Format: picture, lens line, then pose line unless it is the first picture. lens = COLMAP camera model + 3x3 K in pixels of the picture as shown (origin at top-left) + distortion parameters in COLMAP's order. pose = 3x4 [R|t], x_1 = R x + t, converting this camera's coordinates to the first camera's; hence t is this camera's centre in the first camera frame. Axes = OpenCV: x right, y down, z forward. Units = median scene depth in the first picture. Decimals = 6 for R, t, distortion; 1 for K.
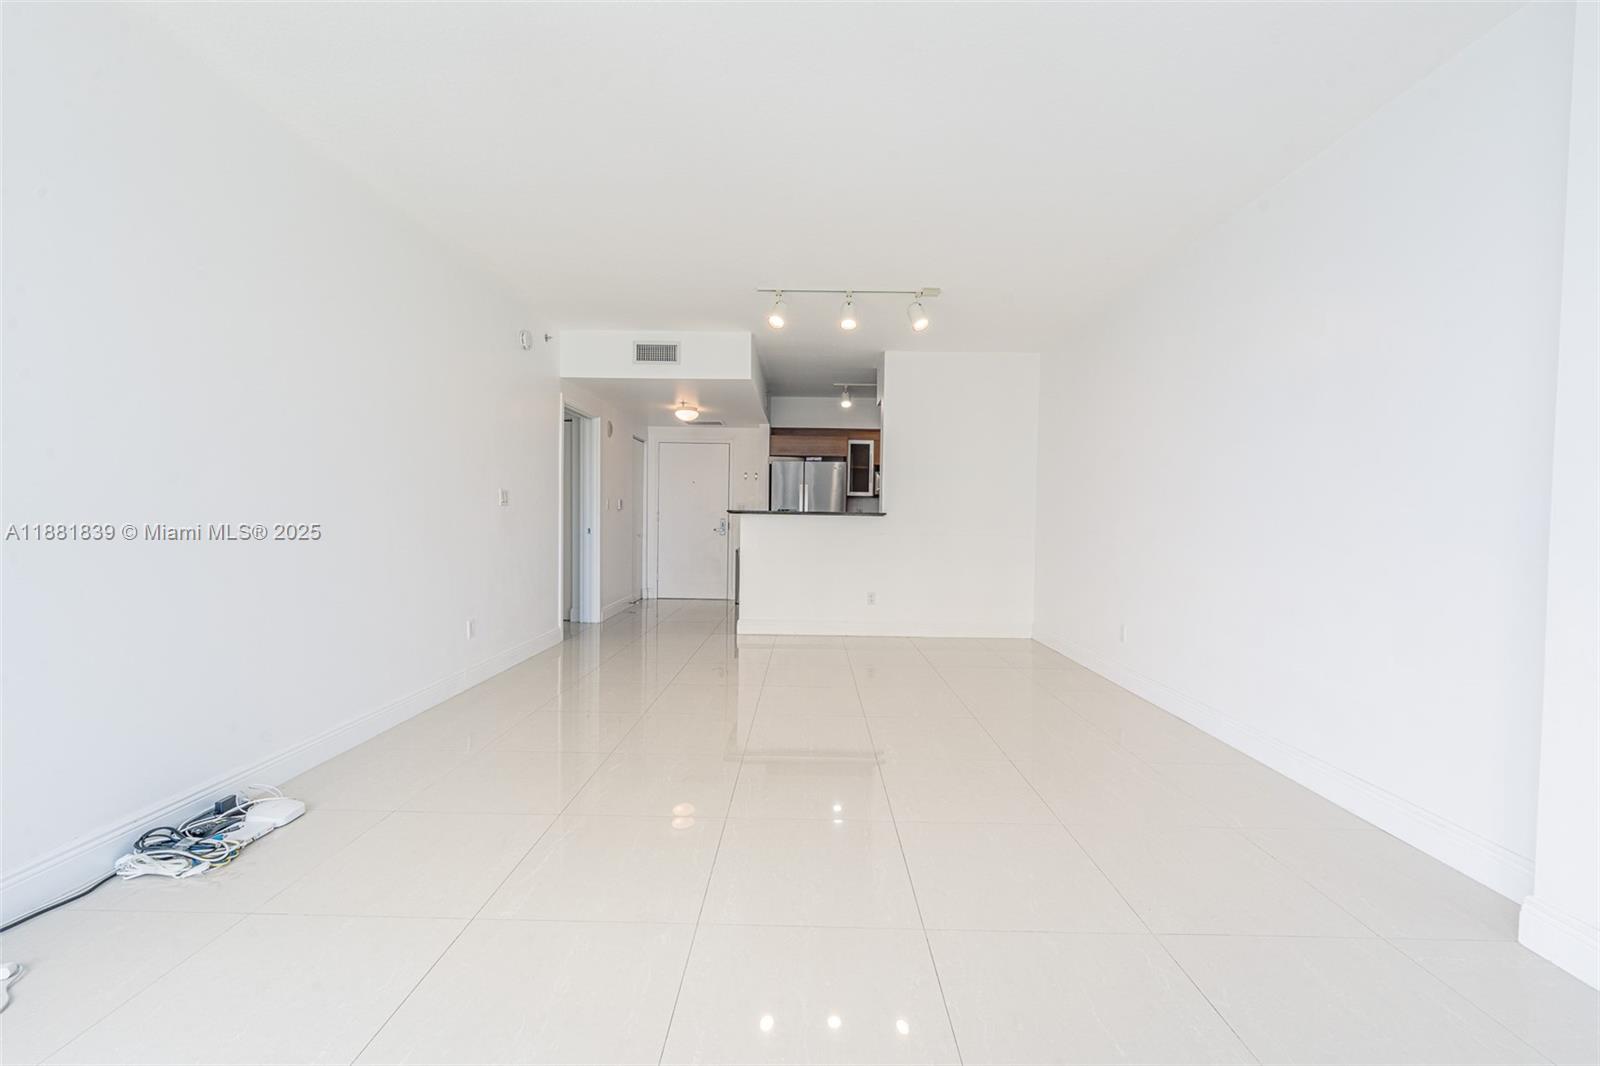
lens RADIAL K [[642.4, 0, 796.8], [0, 642.4, 533.3], [0, 0, 1]] dist [0.007192, -0.004280]
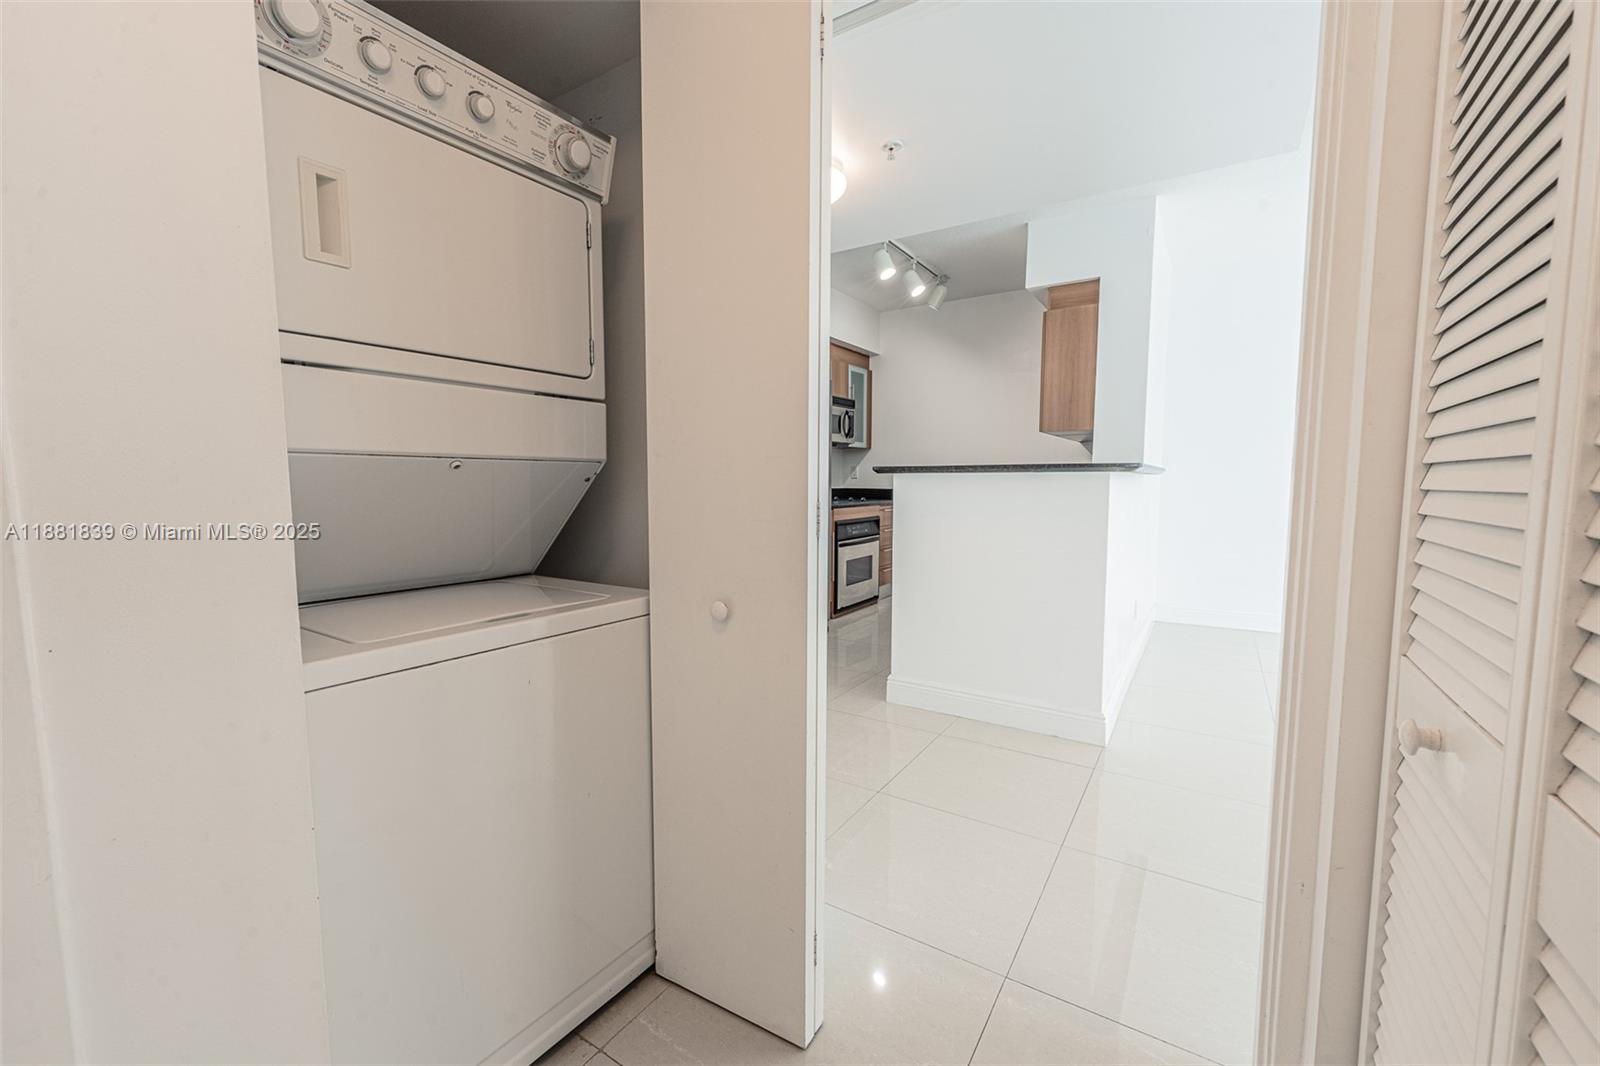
lens RADIAL K [[642.5, 0, 781.6], [0, 642.5, 531.6], [0, 0, 1]] dist [-0.000716, 0.000013]
pose [[0.540223, -0.082266, 0.837491, -0.524823], [0.027588, 0.996407, 0.080081, -0.029112], [-0.841069, -0.020157, 0.540552, 0.886623]]
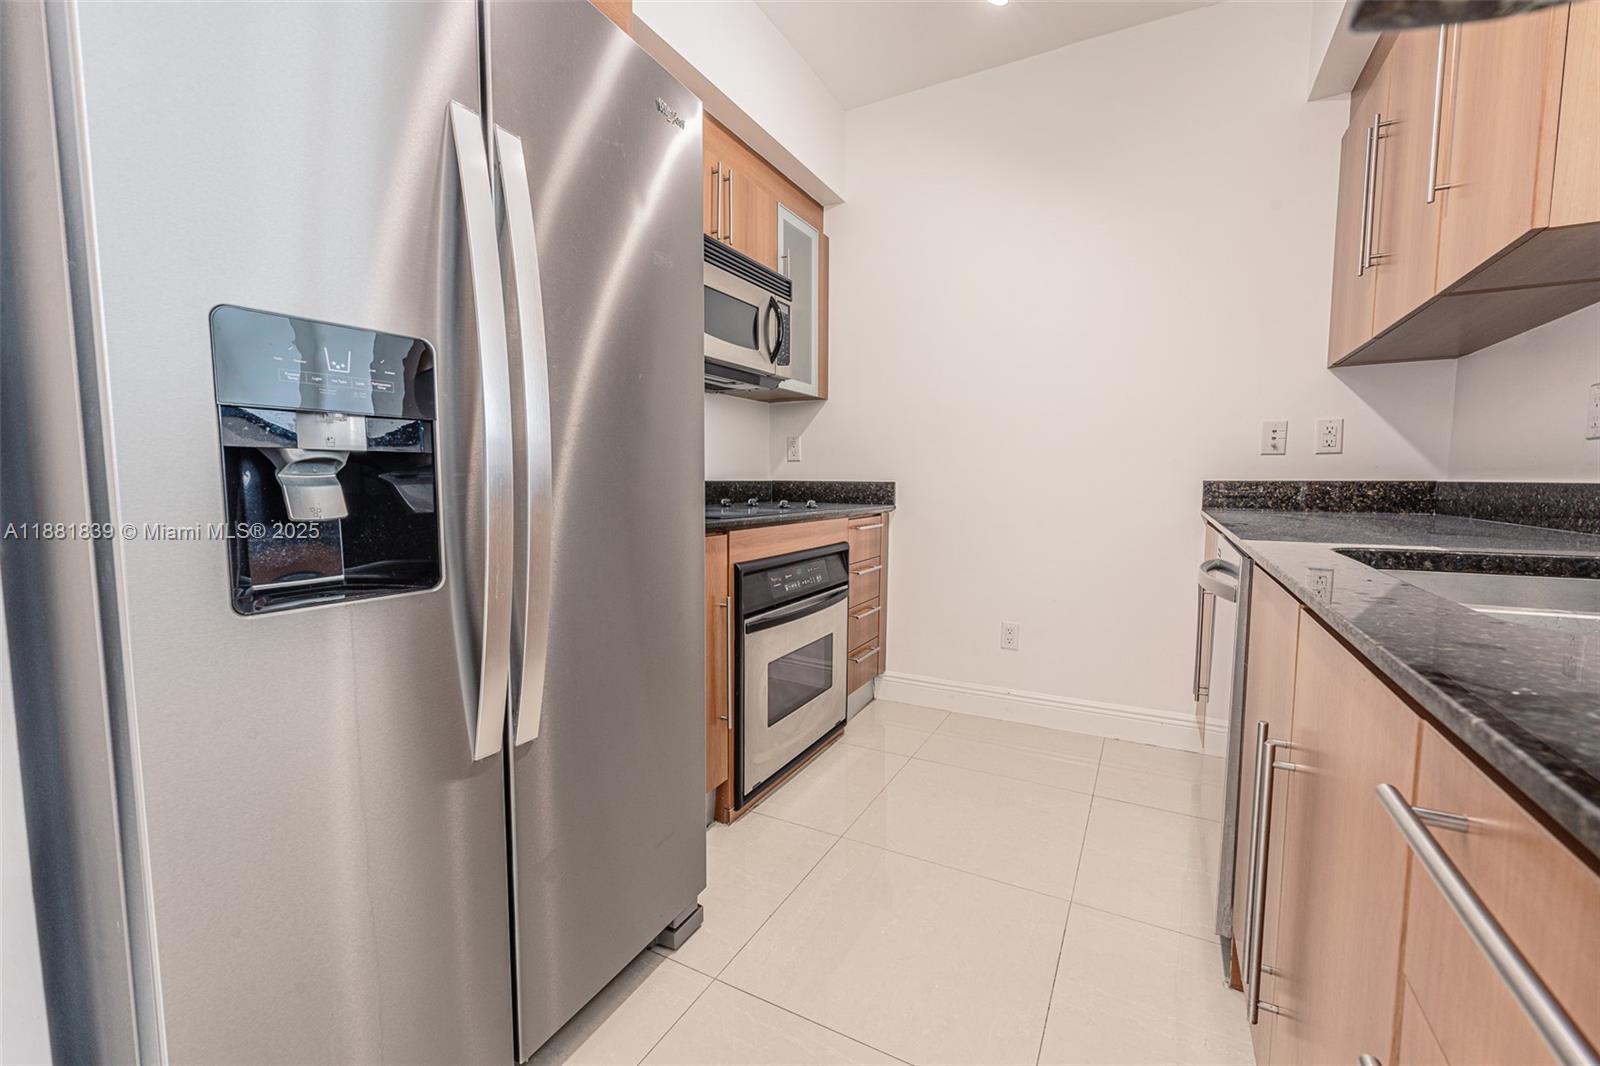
lens RADIAL K [[659.1, 0, 800.0], [0, 659.1, 533.0], [0, 0, 1]] dist [0.020985, 0.000047]
pose [[0.452787, -0.084848, 0.887572, -0.088695], [0.024628, 0.996272, 0.082676, -0.015469], [-0.891279, -0.015576, 0.453189, 1.091349]]
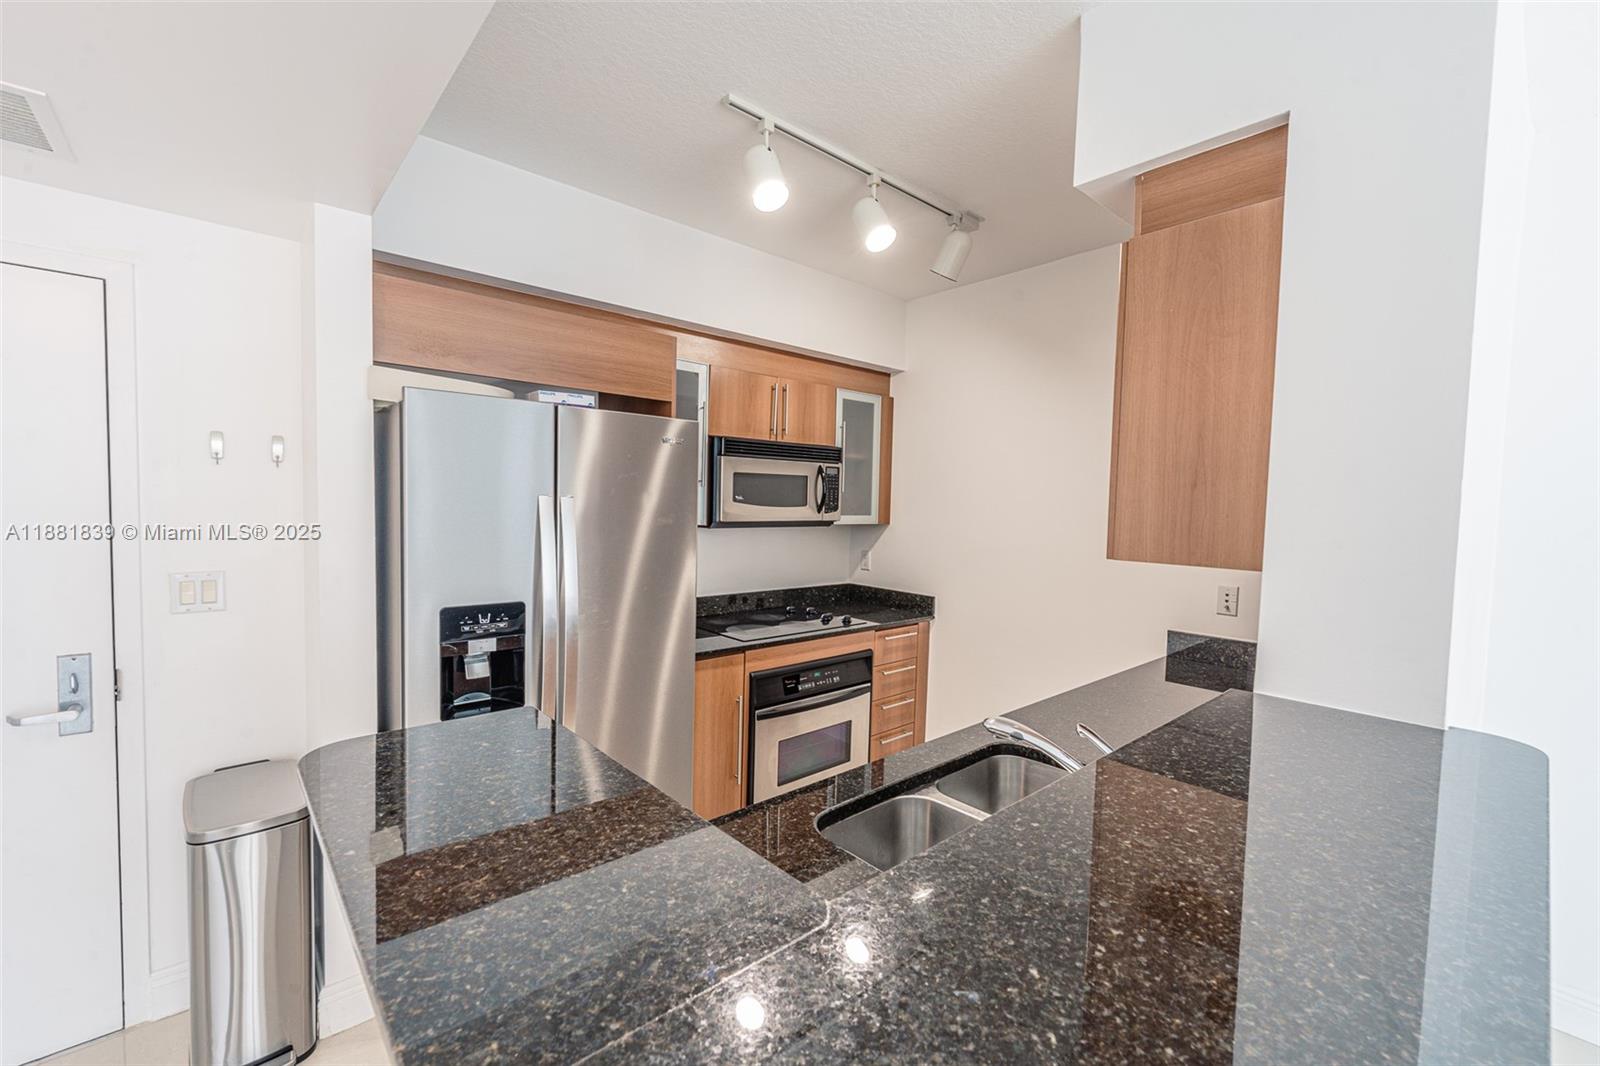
lens RADIAL K [[652.5, 0, 790.7], [0, 652.5, 532.5], [0, 0, 1]] dist [-0.002159, 0.000116]
pose [[0.738995, -0.029093, 0.673083, -0.110305], [0.003543, 0.999221, 0.039300, -0.087503], [-0.673702, -0.026658, 0.738522, 0.916366]]
